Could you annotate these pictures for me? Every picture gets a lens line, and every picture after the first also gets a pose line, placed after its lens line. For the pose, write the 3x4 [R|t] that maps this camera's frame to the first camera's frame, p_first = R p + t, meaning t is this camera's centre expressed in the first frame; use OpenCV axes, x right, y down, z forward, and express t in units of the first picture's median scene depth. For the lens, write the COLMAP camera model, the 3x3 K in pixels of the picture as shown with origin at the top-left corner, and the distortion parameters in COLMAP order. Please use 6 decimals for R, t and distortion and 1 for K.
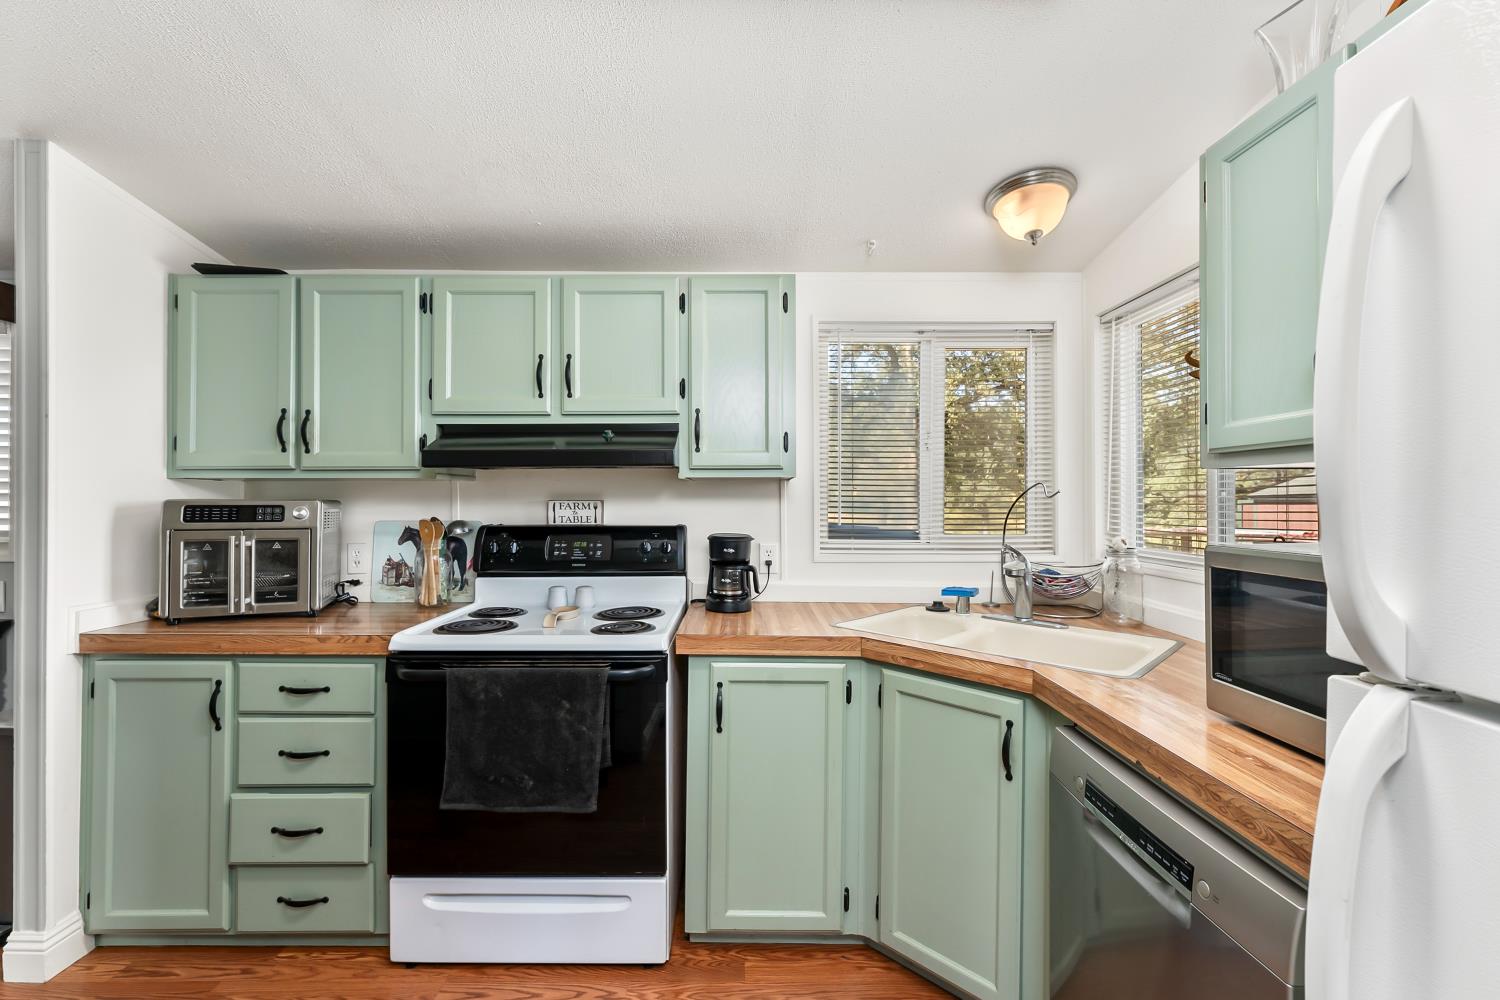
lens RADIAL K [[642.9, 0, 745.6], [0, 642.9, 499.0], [0, 0, 1]] dist [-0.000944, 0.000117]
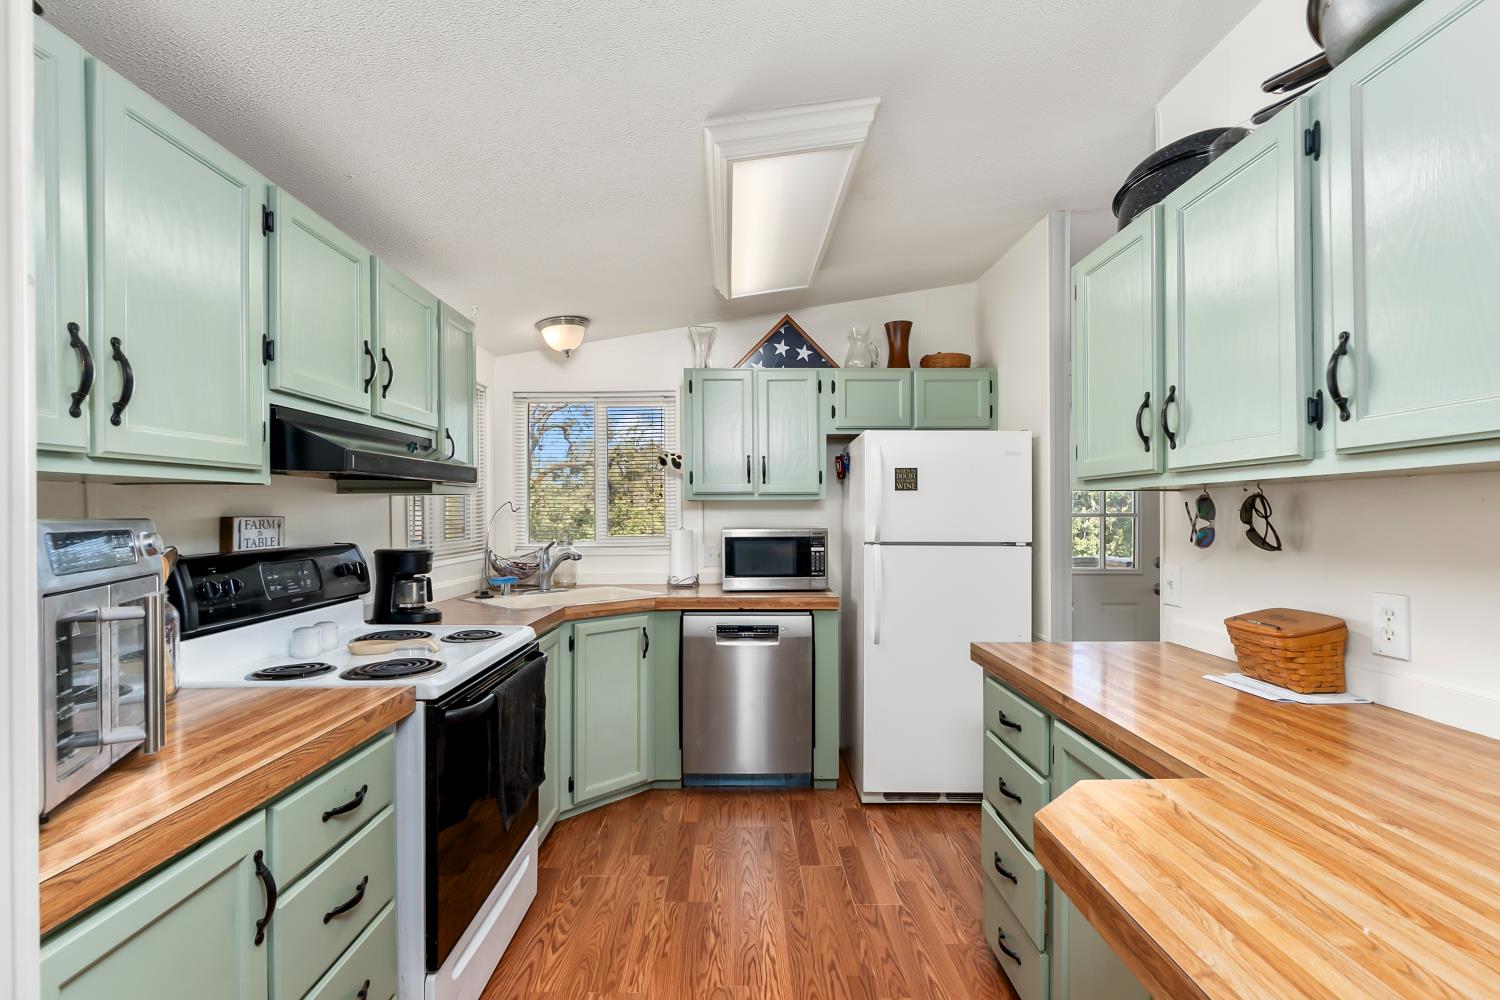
lens RADIAL K [[691.0, 0, 757.3], [0, 691.0, 508.9], [0, 0, 1]] dist [-0.002480, -0.000451]
pose [[-0.020444, 0.001706, 0.999790, -1.324178], [0.002410, 0.999996, -0.001657, -0.005004], [-0.999788, 0.002375, -0.020448, 0.553737]]
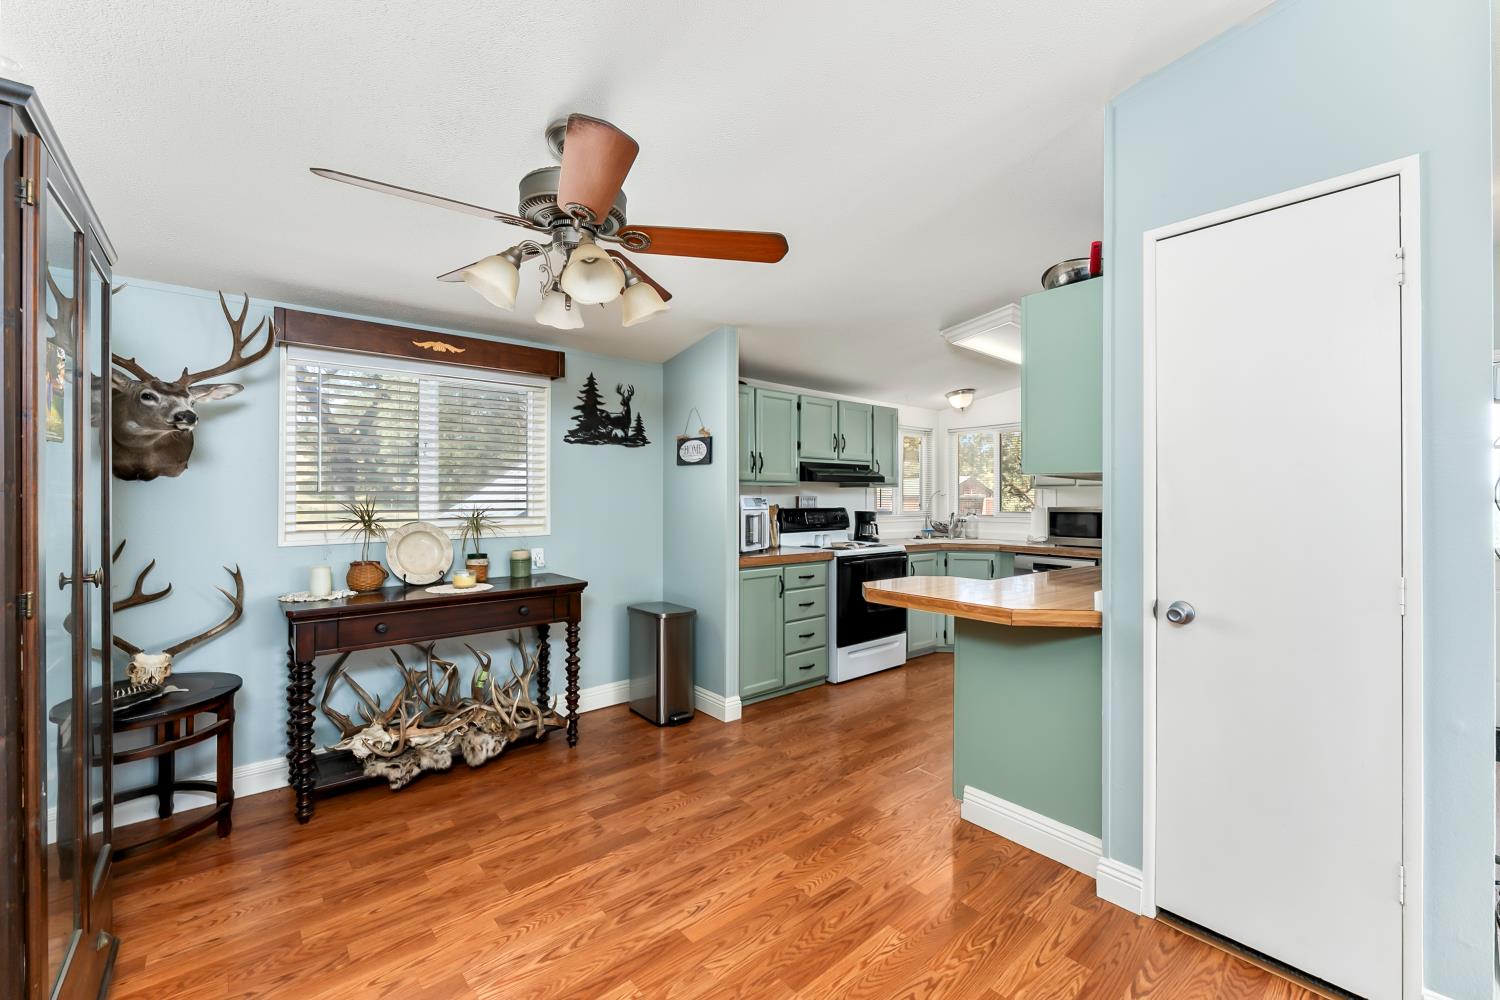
lens RADIAL K [[606.1, 0, 747.8], [0, 606.1, 495.2], [0, 0, 1]] dist [0.003790, -0.000258]
pose [[0.767707, 0.003615, 0.640791, -2.130155], [-0.003809, 0.999992, -0.001078, 0.001481], [-0.640790, -0.001613, 0.767715, -0.526334]]
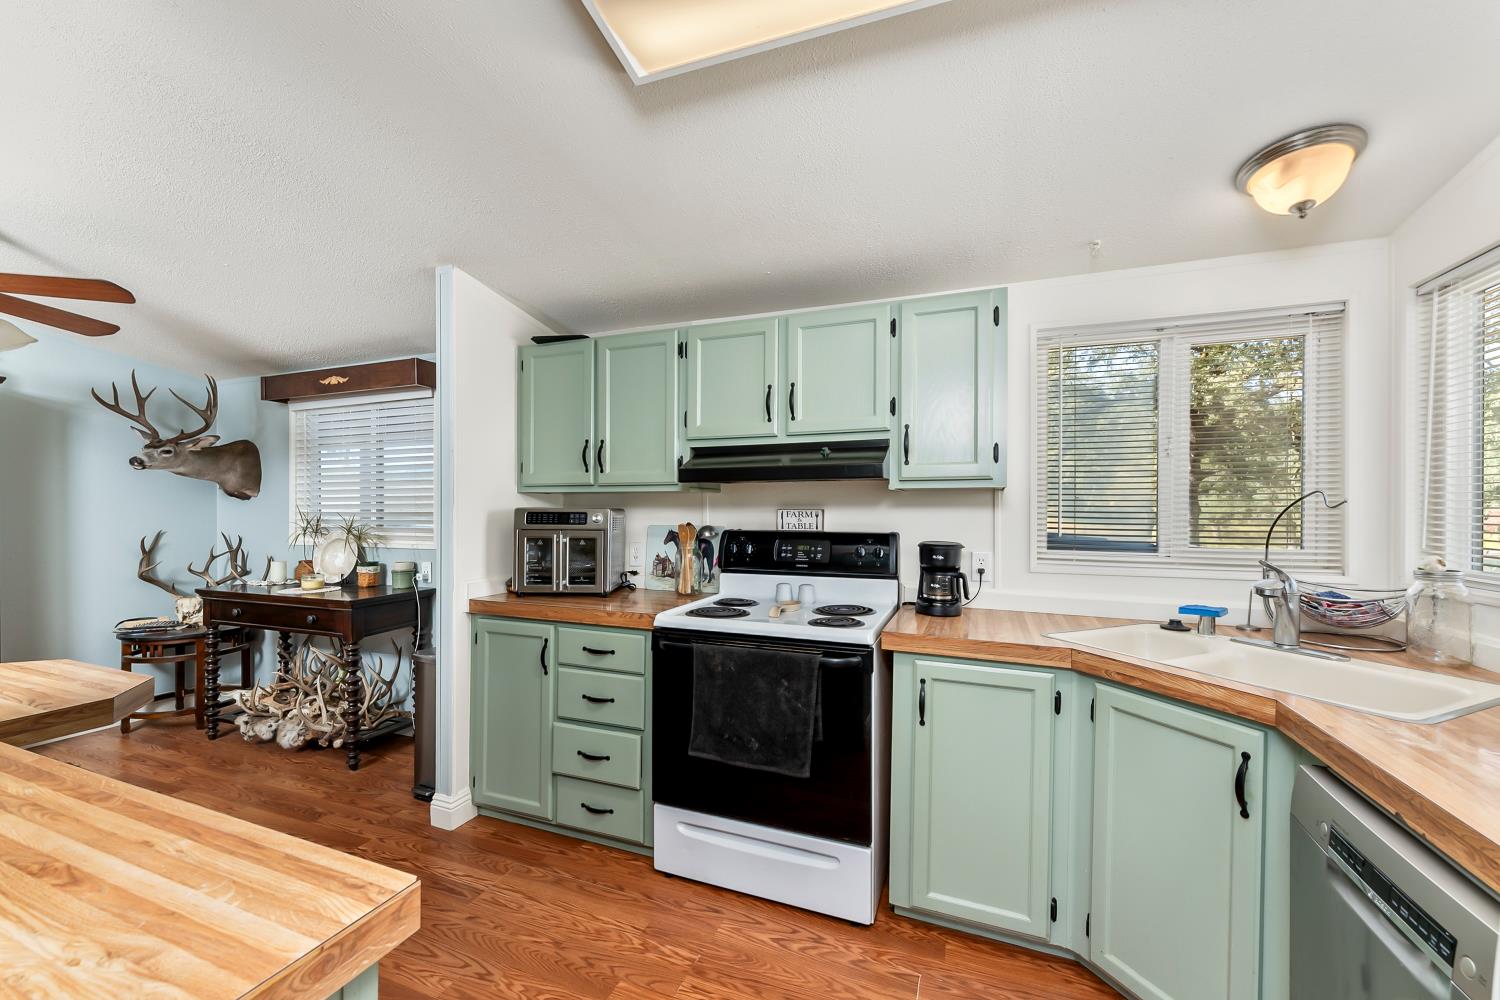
lens RADIAL K [[606.1, 0, 745.0], [0, 606.1, 512.5], [0, 0, 1]] dist [0.003790, -0.000258]
pose [[0.929139, 0.005620, -0.369687, 0.053495], [-0.002952, 0.999965, 0.007782, -0.000207], [0.369718, -0.006139, 0.929124, -0.048508]]
